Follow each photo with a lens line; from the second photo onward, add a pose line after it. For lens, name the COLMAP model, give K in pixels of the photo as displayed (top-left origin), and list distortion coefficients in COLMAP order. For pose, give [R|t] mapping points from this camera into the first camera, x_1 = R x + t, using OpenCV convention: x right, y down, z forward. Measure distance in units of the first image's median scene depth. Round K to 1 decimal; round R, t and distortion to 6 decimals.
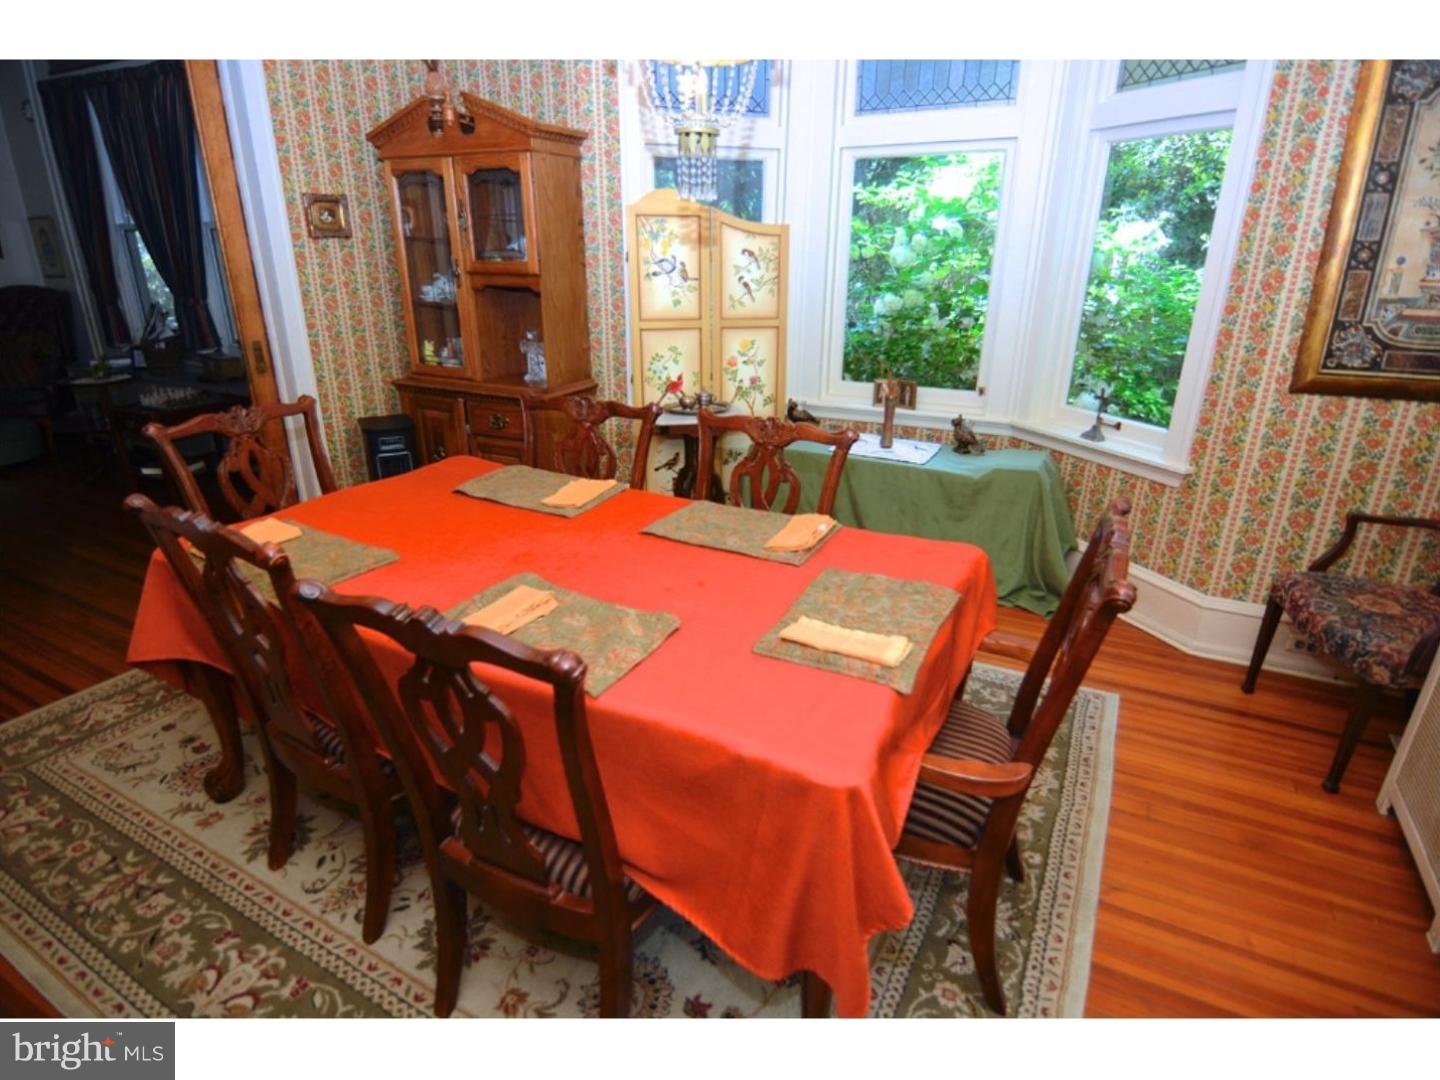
lens RADIAL K [[777.4, 0, 714.8], [0, 777.4, 540.4], [0, 0, 1]] dist [-0.007847, -0.003897]
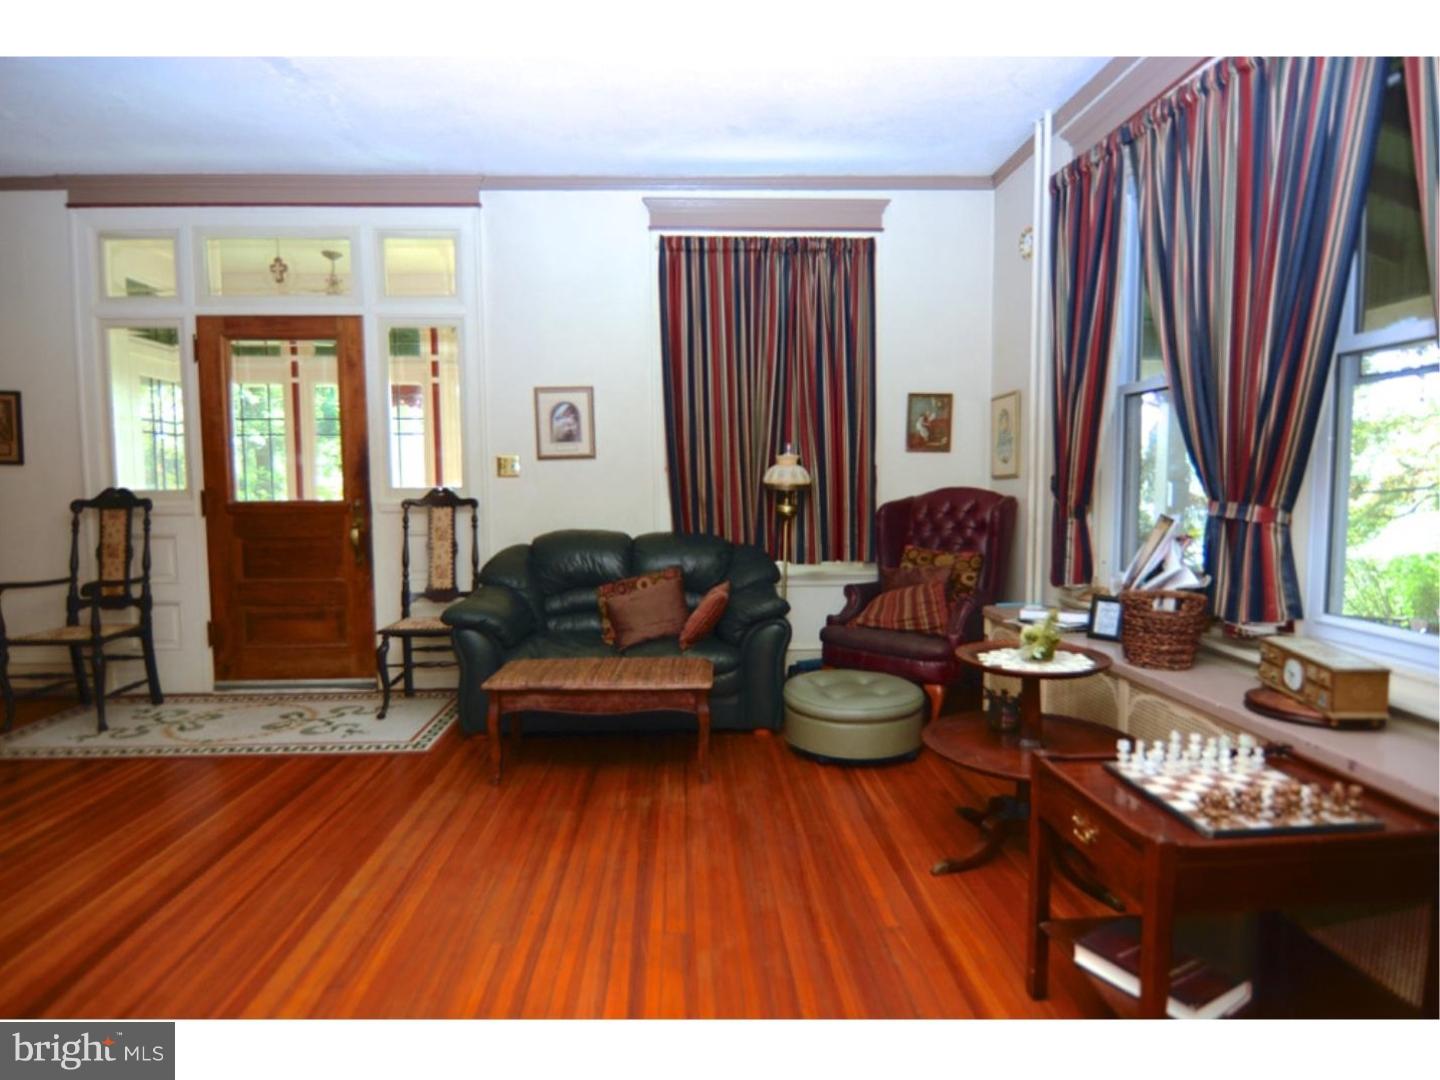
lens RADIAL K [[777.4, 0, 716.5], [0, 777.4, 537.9], [0, 0, 1]] dist [-0.007847, -0.003897]
pose [[0.510493, 0.051667, -0.858328, -0.436052], [-0.284590, 0.952090, -0.111950, -0.153851], [0.811422, 0.301422, 0.500739, 0.515011]]
